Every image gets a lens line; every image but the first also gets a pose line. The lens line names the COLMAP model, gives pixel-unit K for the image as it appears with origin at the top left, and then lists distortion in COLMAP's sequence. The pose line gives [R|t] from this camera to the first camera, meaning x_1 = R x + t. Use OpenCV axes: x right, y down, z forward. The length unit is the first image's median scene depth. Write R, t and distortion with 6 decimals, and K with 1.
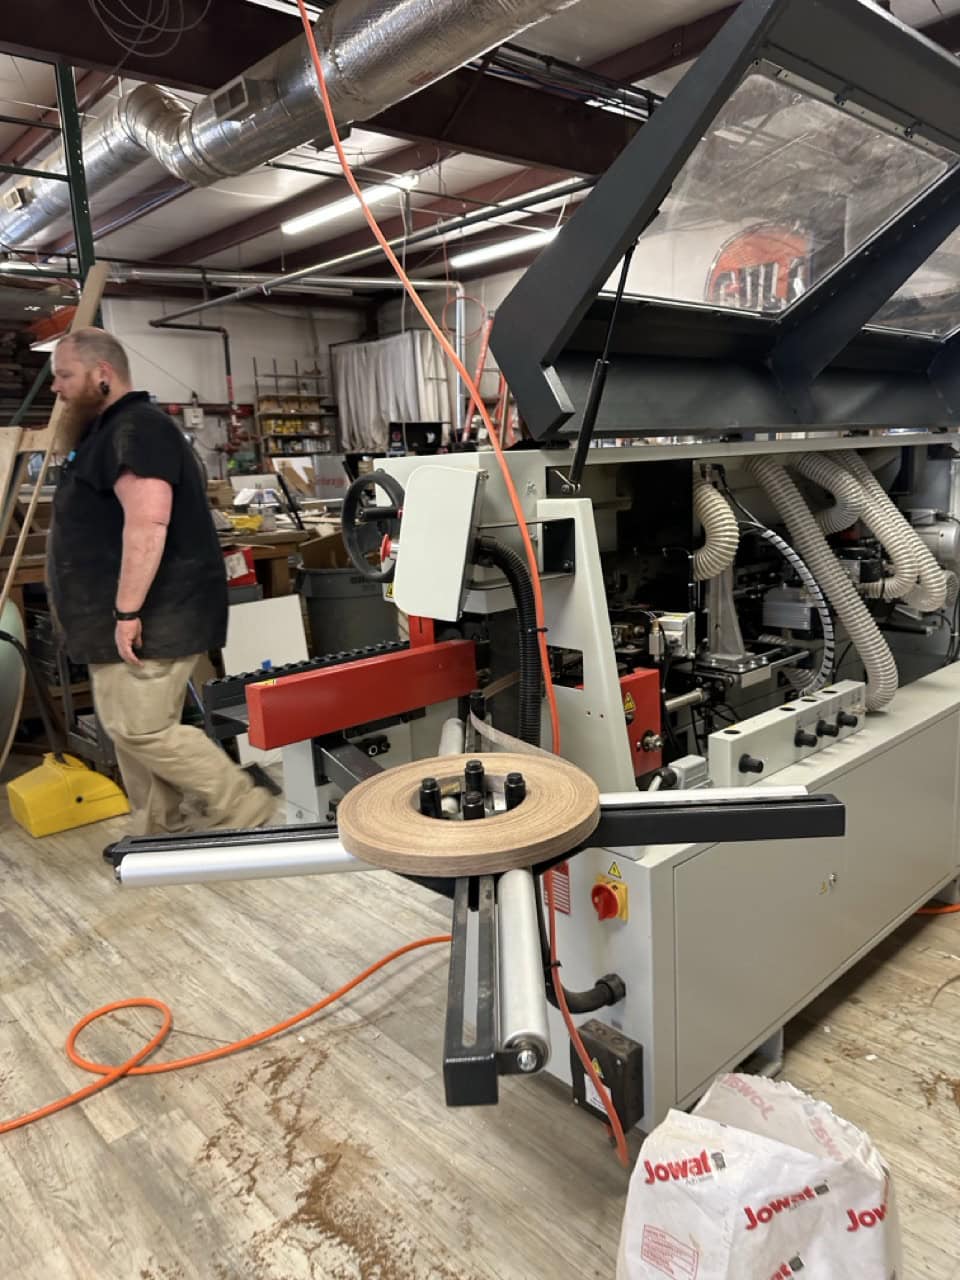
lens RADIAL K [[898.9, 0, 480.0], [0, 898.9, 640.0], [0, 0, 1]] dist [0.096459, -0.118885]
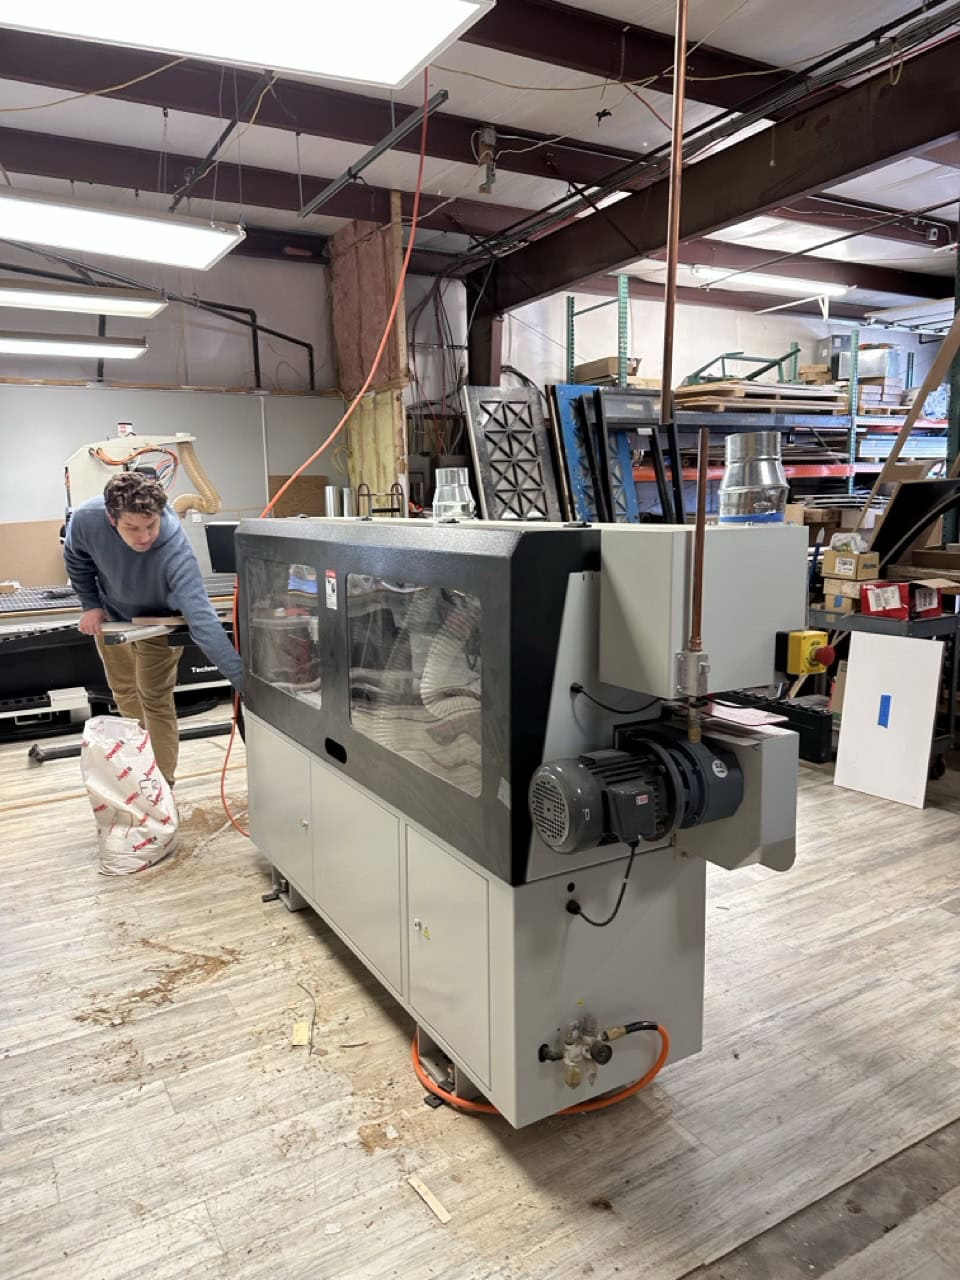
lens RADIAL K [[898.9, 0, 480.0], [0, 898.9, 640.0], [0, 0, 1]] dist [0.096459, -0.118885]
pose [[-0.216511, 0.201667, -0.955224, 1.305486], [-0.161490, 0.957556, 0.238763, -0.327296], [0.962831, 0.205954, -0.174754, 1.162727]]
